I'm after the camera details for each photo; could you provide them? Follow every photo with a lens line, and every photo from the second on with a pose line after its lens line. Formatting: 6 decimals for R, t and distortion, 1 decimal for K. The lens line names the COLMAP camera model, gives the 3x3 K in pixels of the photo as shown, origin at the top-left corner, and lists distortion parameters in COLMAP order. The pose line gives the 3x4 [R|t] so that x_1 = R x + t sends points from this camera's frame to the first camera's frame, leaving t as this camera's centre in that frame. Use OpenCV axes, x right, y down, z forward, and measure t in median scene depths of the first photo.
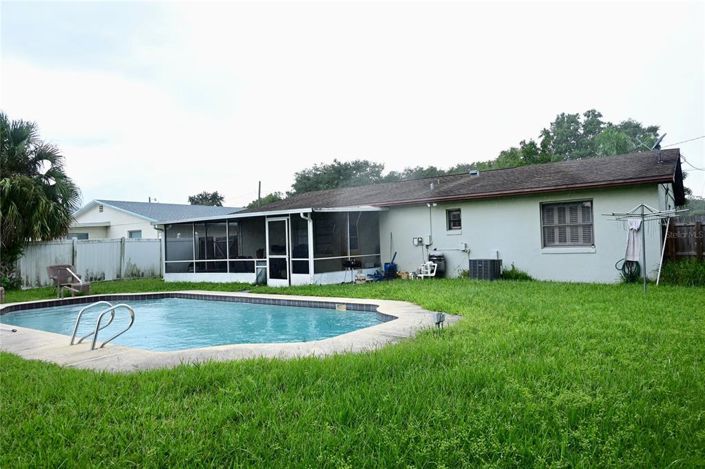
lens RADIAL K [[485.5, 0, 352.5], [0, 485.5, 234.5], [0, 0, 1]] dist [0.001029, -0.000129]
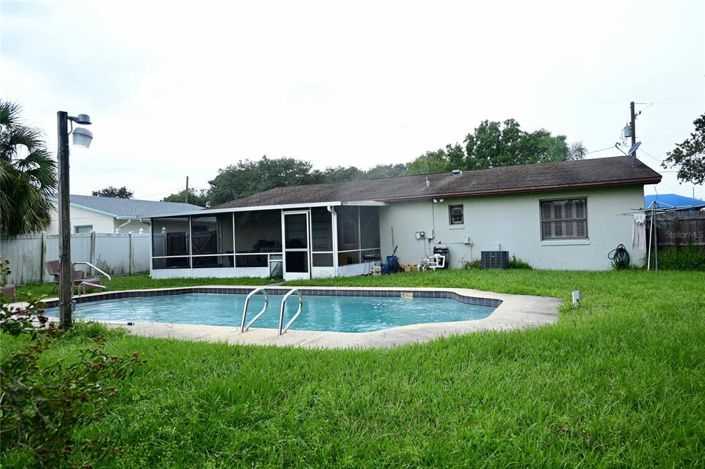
lens RADIAL K [[485.5, 0, 352.5], [0, 485.5, 234.5], [0, 0, 1]] dist [0.001029, -0.000129]
pose [[0.979194, 0.001243, 0.202921, -0.238466], [-0.001419, 0.999999, 0.000719, 0.012545], [-0.202920, -0.000992, 0.979195, -0.002281]]
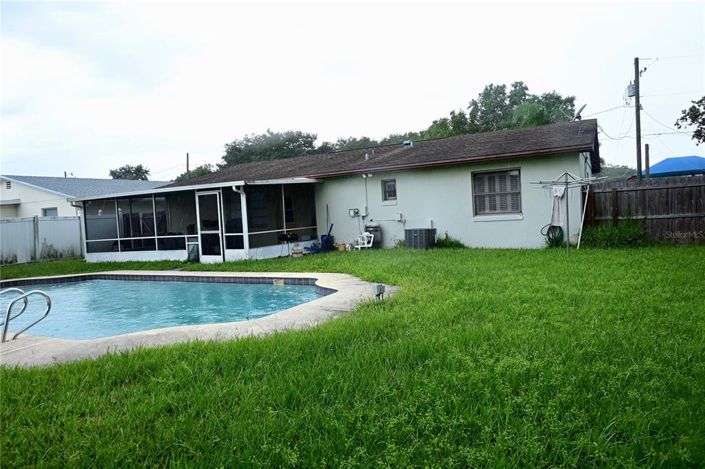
lens RADIAL K [[485.5, 0, 352.5], [0, 485.5, 234.5], [0, 0, 1]] dist [0.001029, -0.000129]
pose [[0.990781, -0.029999, 0.132114, -0.001730], [0.022227, 0.997956, 0.059918, -0.000918], [-0.133641, -0.056429, 0.989422, 0.011557]]
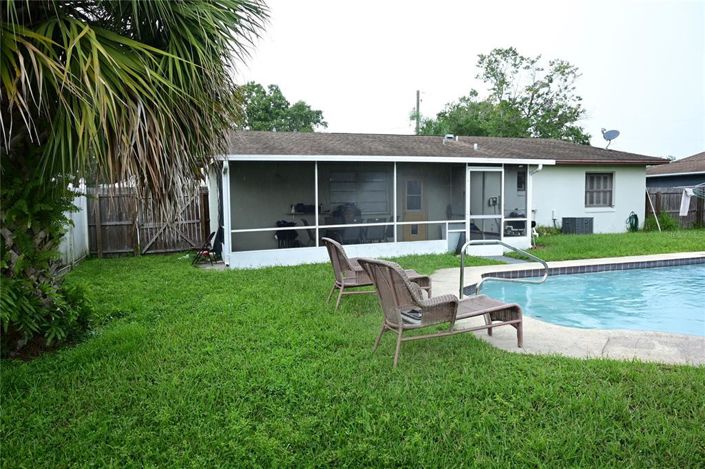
lens RADIAL K [[485.5, 0, 352.5], [0, 485.5, 234.5], [0, 0, 1]] dist [0.001029, -0.000129]
pose [[0.573207, -0.036413, 0.818601, -0.907604], [-0.019299, 0.998135, 0.057912, 0.032165], [-0.819184, -0.048994, 0.571435, 0.708760]]
